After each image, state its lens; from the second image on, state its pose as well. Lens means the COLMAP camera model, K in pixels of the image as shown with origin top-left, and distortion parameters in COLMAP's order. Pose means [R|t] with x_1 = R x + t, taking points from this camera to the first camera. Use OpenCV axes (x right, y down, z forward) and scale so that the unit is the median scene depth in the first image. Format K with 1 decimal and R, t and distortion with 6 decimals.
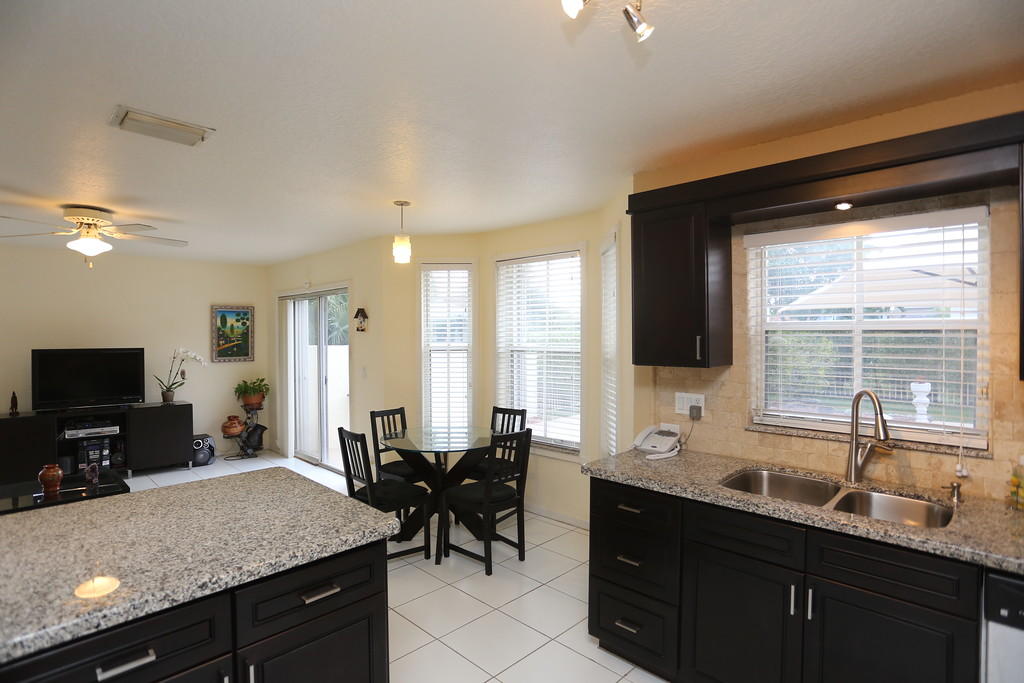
lens RADIAL K [[526.3, 0, 509.6], [0, 526.3, 343.9], [0, 0, 1]] dist [-0.075596, 0.035339]
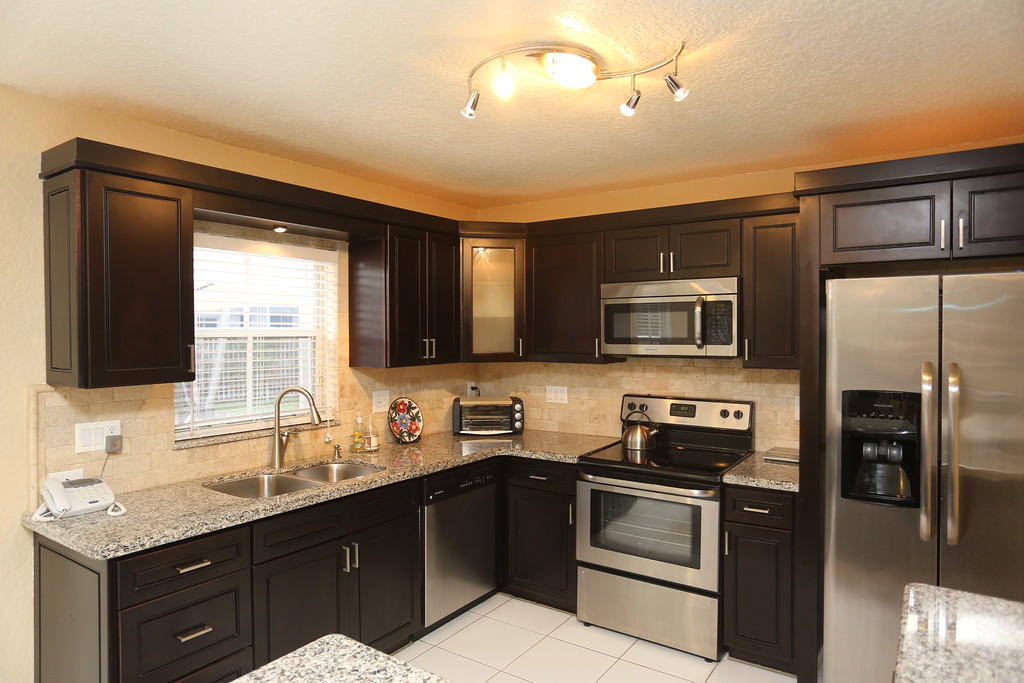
lens RADIAL K [[617.0, 0, 528.6], [0, 617.0, 341.1], [0, 0, 1]] dist [-0.051405, 0.000632]
pose [[-0.201004, -0.010551, 0.979534, -0.293639], [0.018898, 0.999714, 0.014647, -0.010219], [-0.979408, 0.021455, -0.200747, 0.265164]]
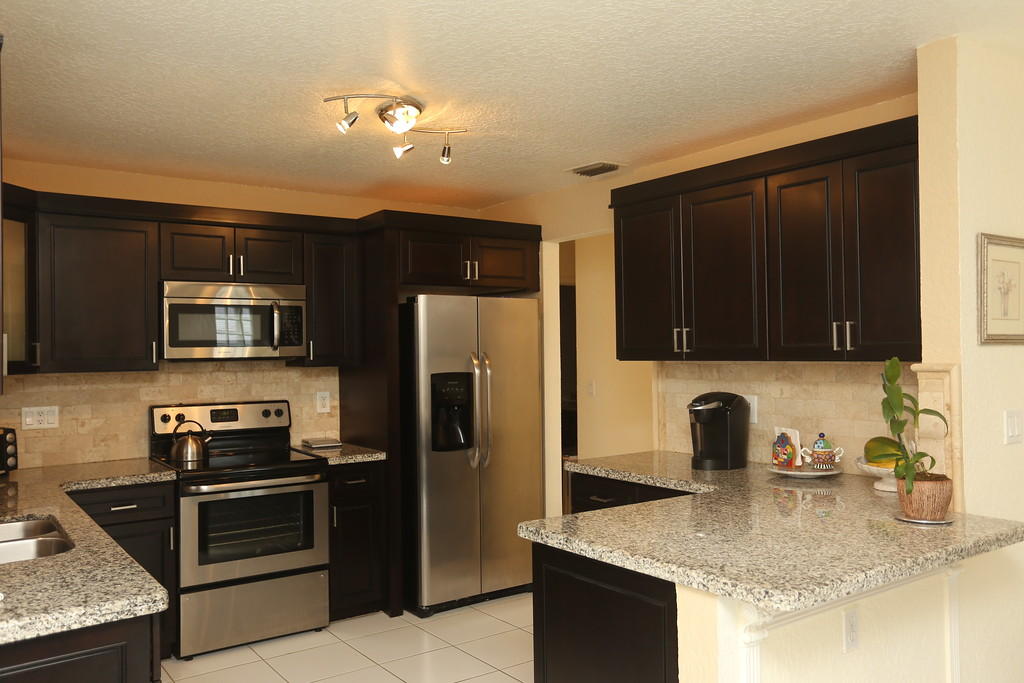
lens RADIAL K [[813.3, 0, 512.0], [0, 813.3, 341.5], [0, 0, 1]] dist [-0.000126, 0.003937]
pose [[-0.986838, 0.018371, 0.160663, -0.132164], [0.019617, 0.999788, 0.006176, -0.000952], [-0.160515, 0.009247, -0.986990, 0.726195]]
